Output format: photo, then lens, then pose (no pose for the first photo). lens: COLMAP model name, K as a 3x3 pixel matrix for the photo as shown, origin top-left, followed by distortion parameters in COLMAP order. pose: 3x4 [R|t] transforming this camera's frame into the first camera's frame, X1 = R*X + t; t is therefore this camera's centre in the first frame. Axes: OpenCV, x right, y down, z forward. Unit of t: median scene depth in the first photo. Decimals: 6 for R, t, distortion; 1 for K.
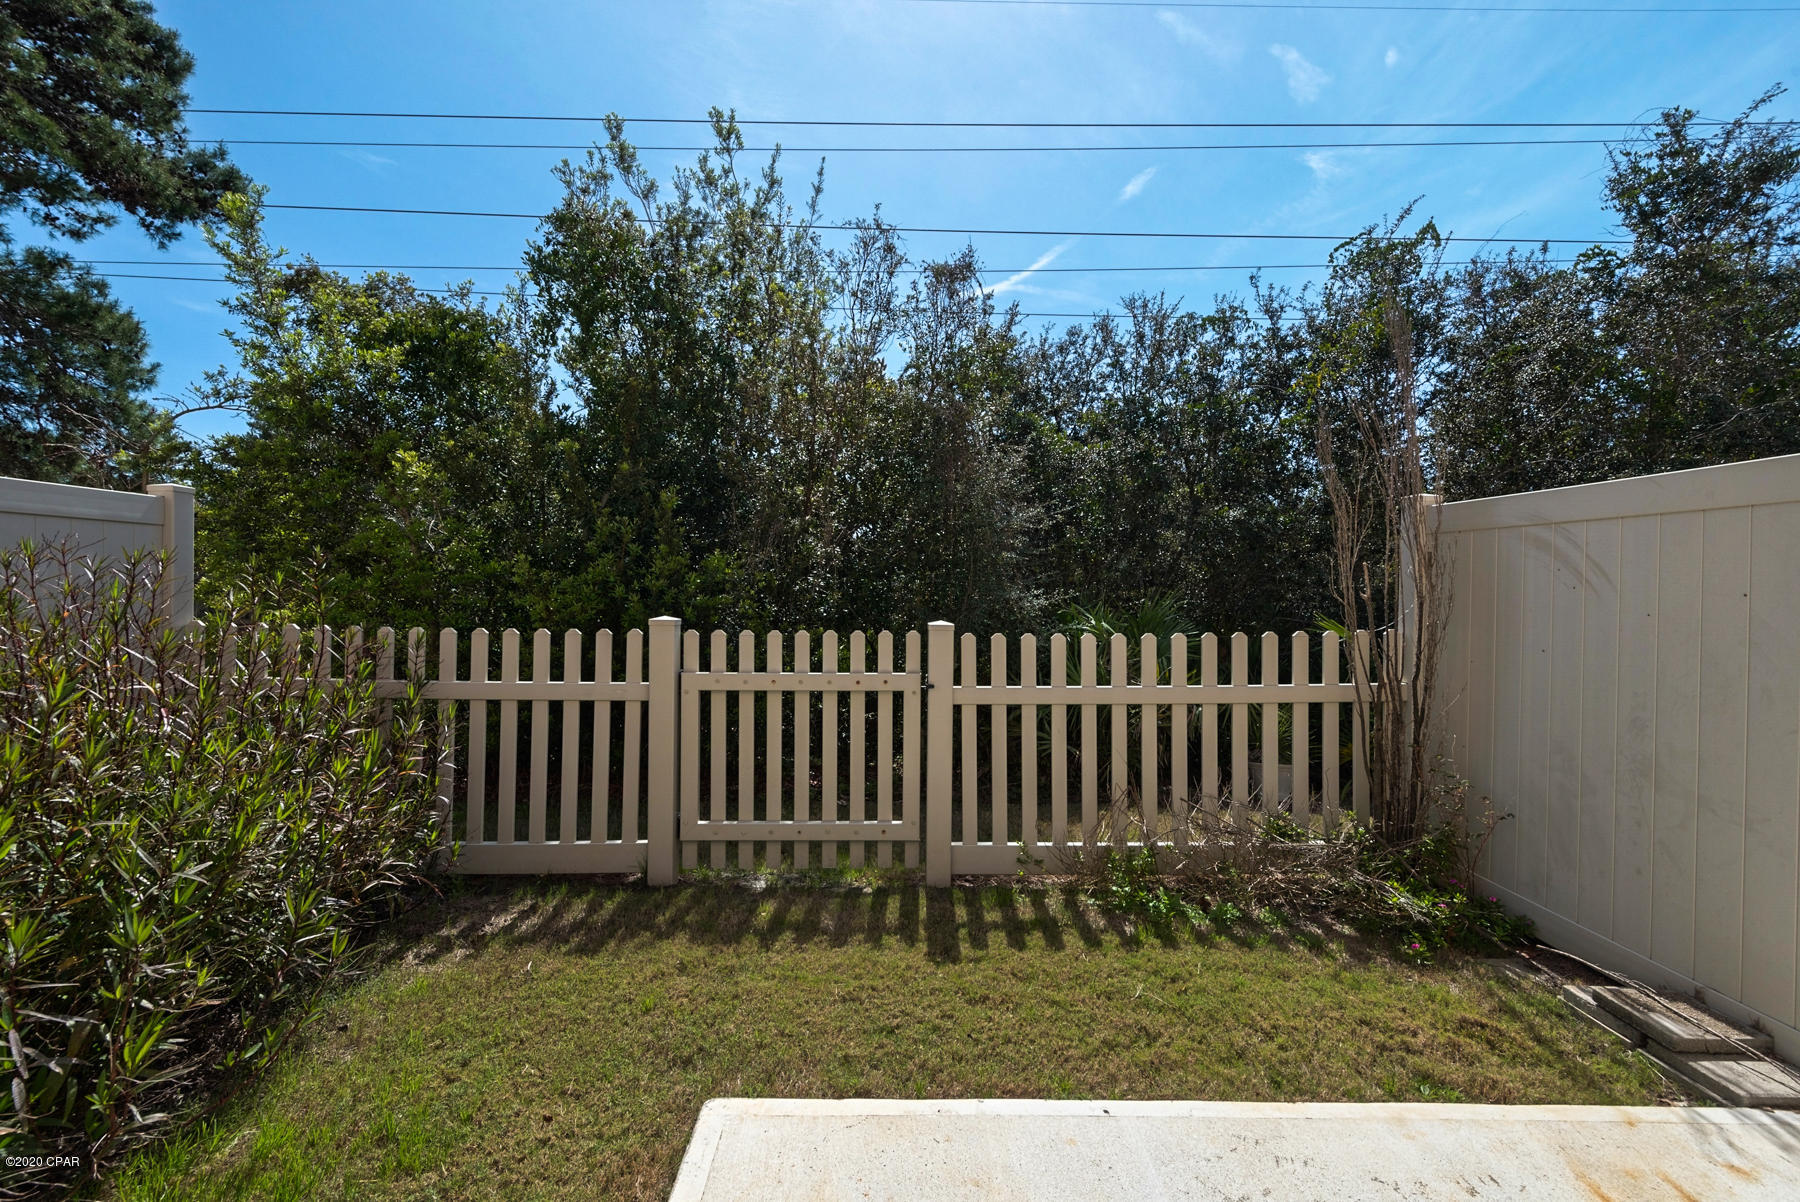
lens RADIAL K [[813.3, 0, 898.8], [0, 813.3, 606.4], [0, 0, 1]] dist [-0.002702, -0.001198]
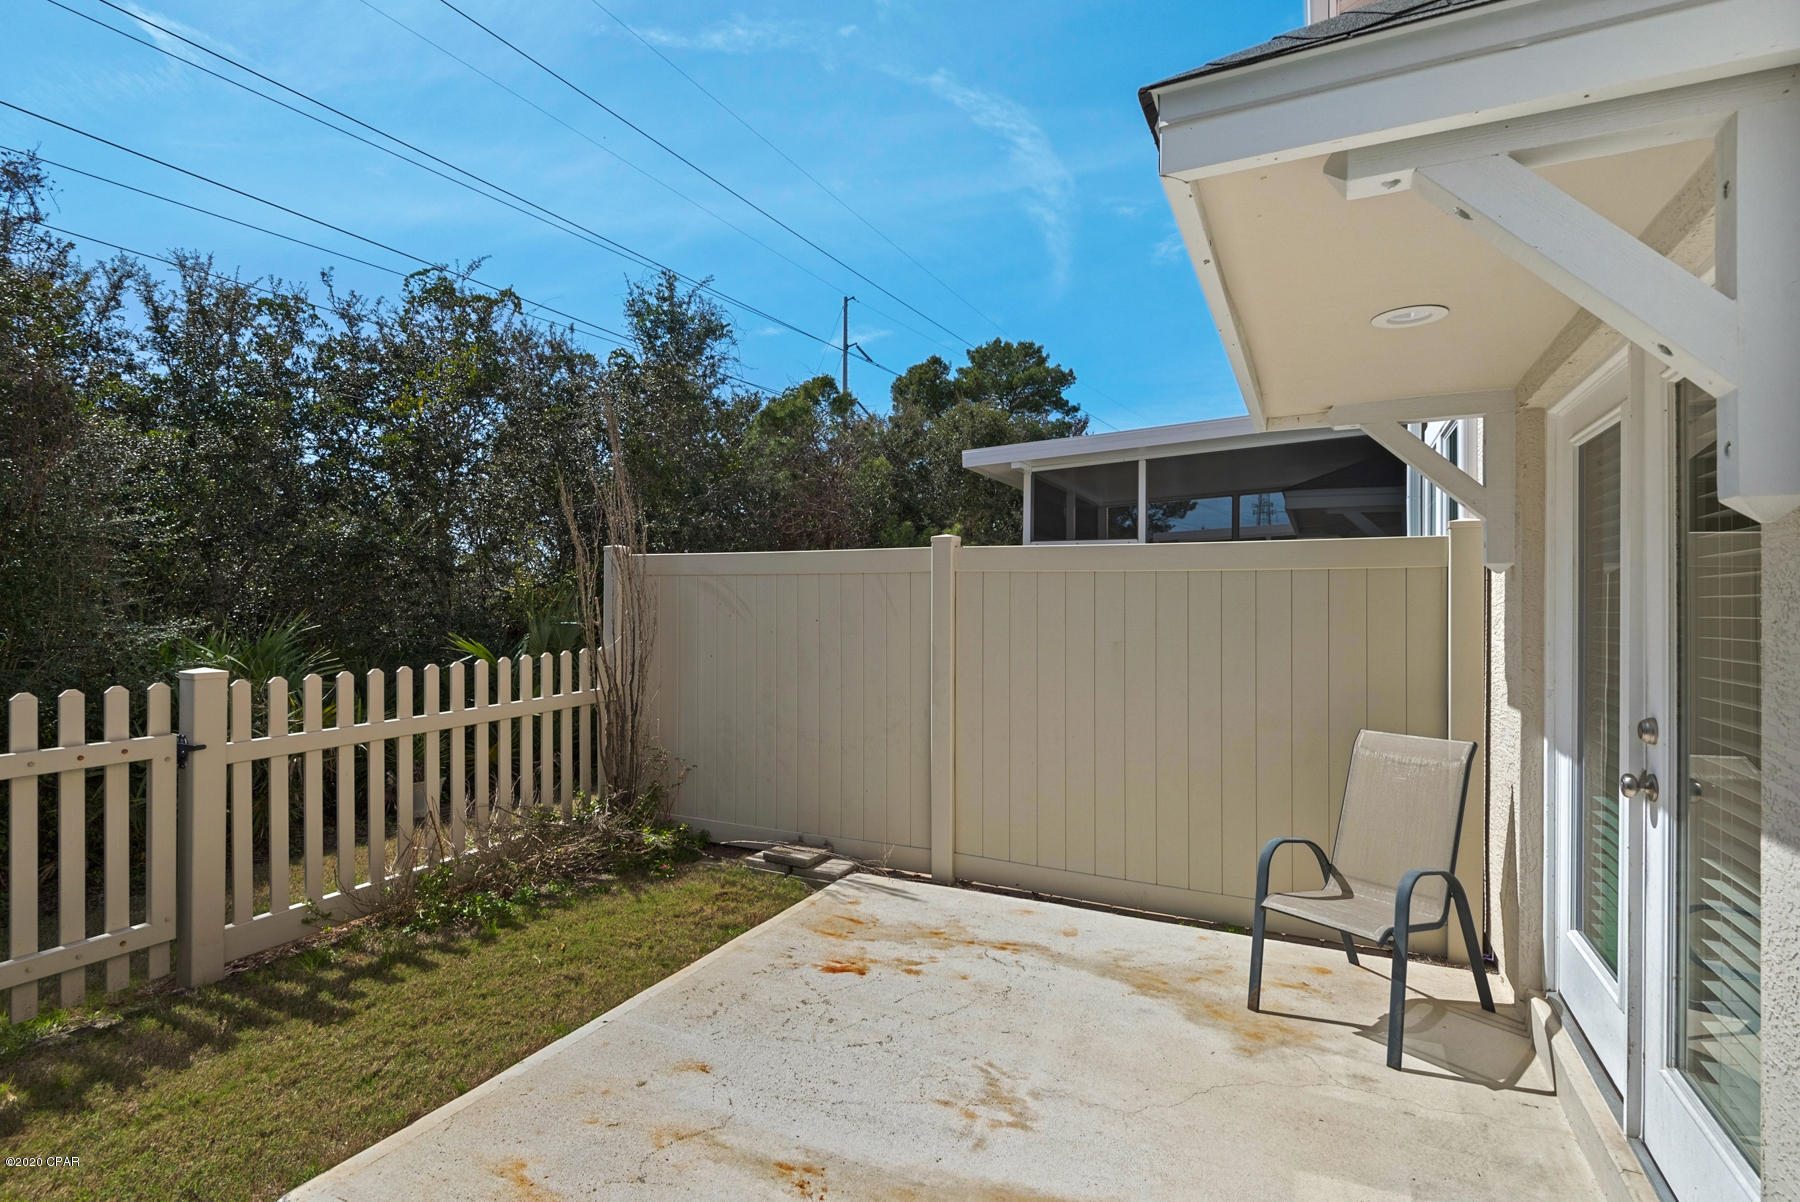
lens RADIAL K [[866.0, 0, 899.4], [0, 866.0, 603.3], [0, 0, 1]] dist [0.003526, -0.000535]
pose [[0.436098, -0.012525, 0.899812, -0.454493], [0.025817, 0.999666, 0.001403, -0.032378], [-0.899529, 0.022619, 0.436276, -0.043097]]
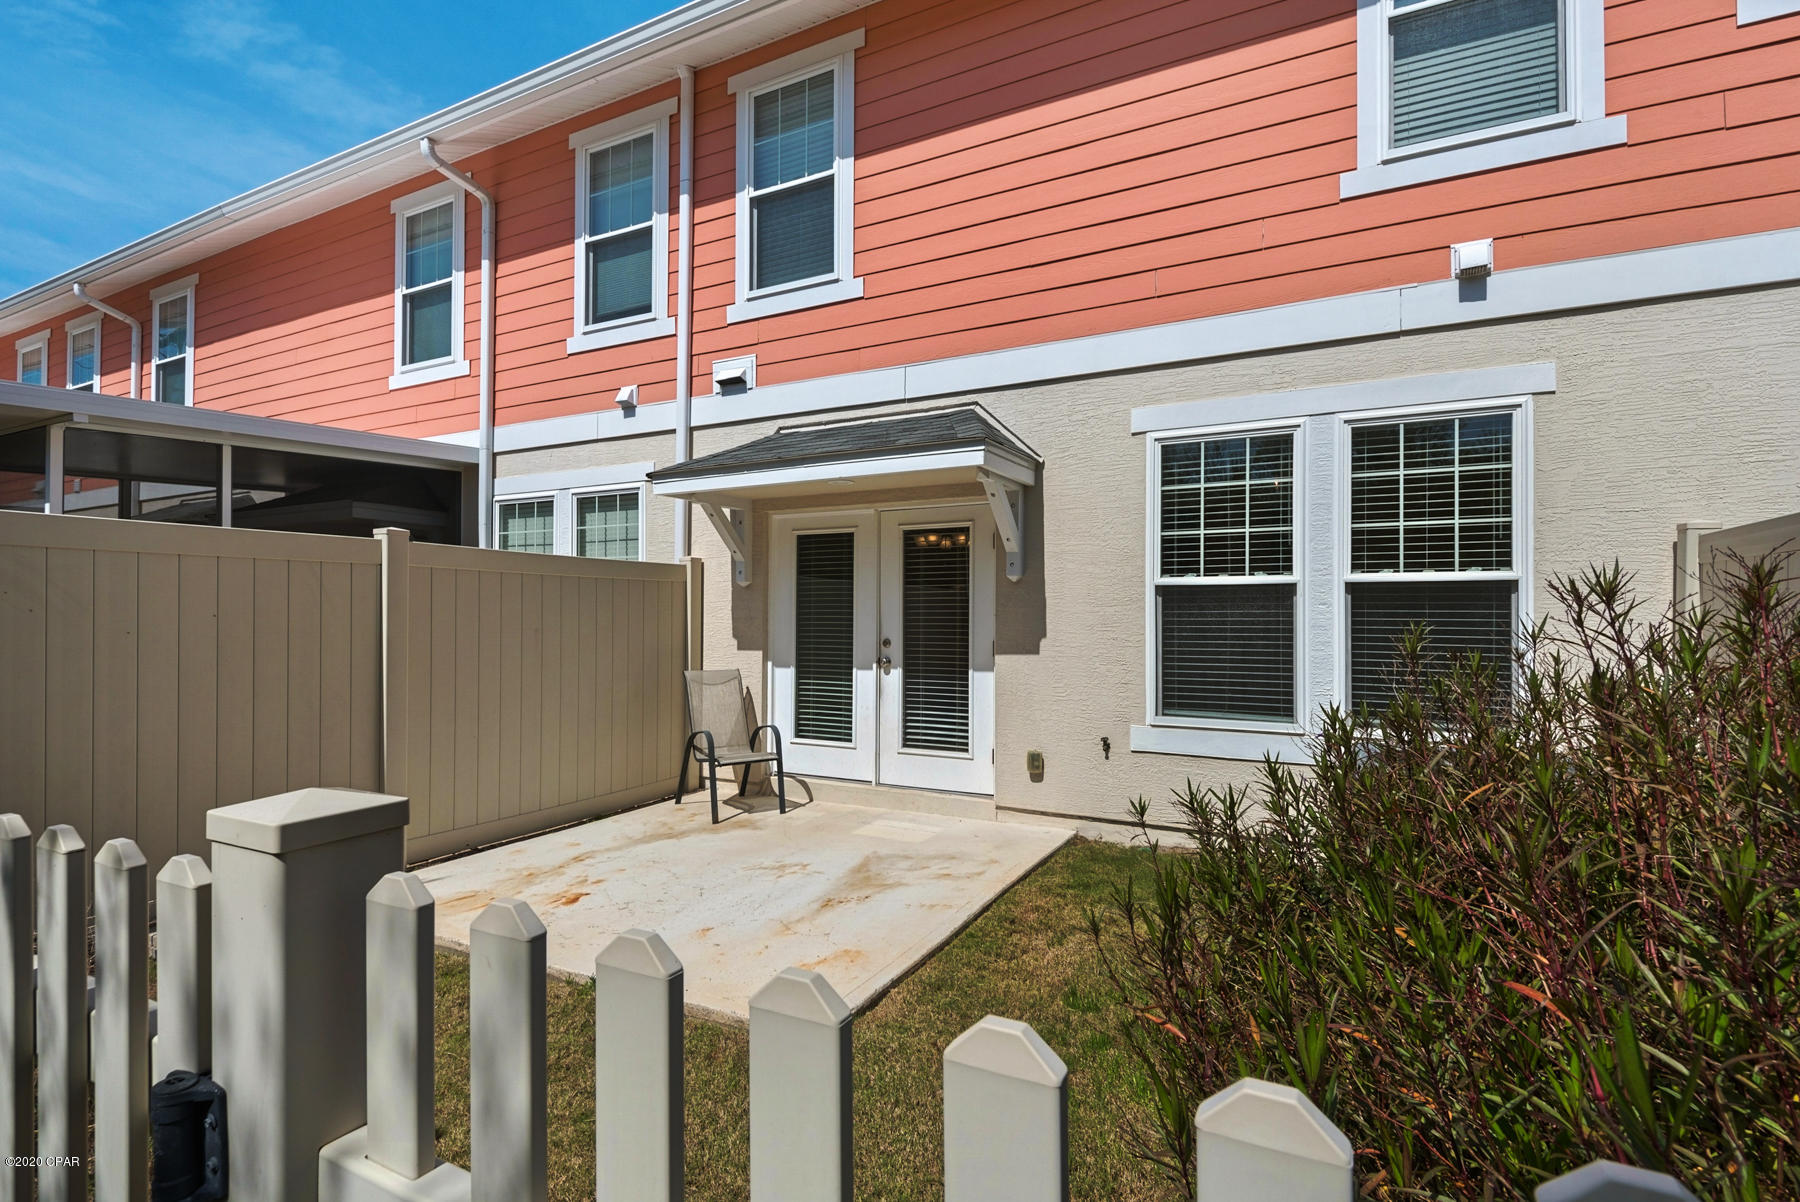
lens RADIAL K [[866.0, 0, 897.7], [0, 866.0, 603.3], [0, 0, 1]] dist [0.003526, -0.000535]
pose [[-0.882110, -0.012404, 0.470881, -0.545166], [-0.002459, 0.999761, 0.021730, -0.049597], [-0.471038, 0.018010, -0.881929, 1.195814]]
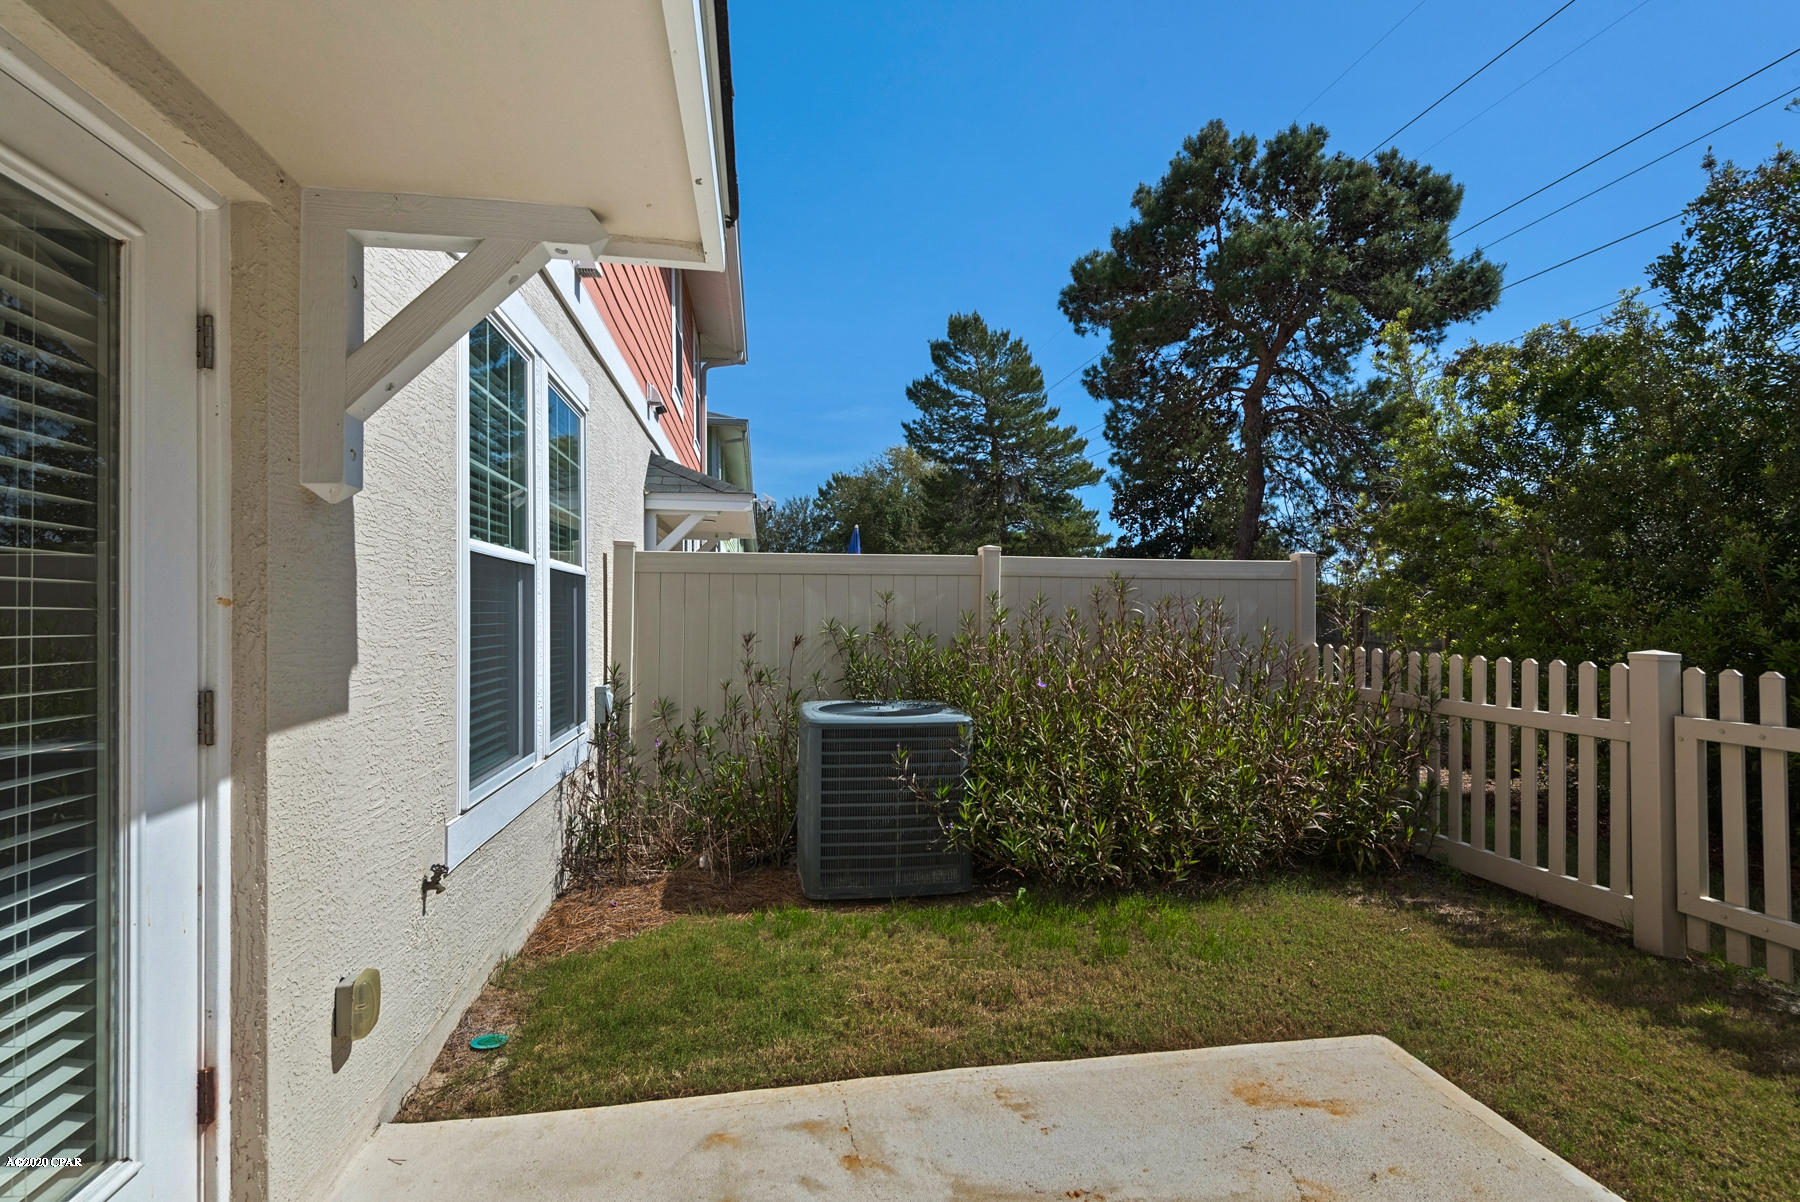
lens RADIAL K [[813.3, 0, 923.3], [0, 813.3, 611.5], [0, 0, 1]] dist [-0.002702, -0.001198]
pose [[0.162563, -0.014486, -0.986592, 0.486039], [-0.025128, 0.999507, -0.018816, 0.006655], [0.986378, 0.027850, 0.162119, 0.061819]]
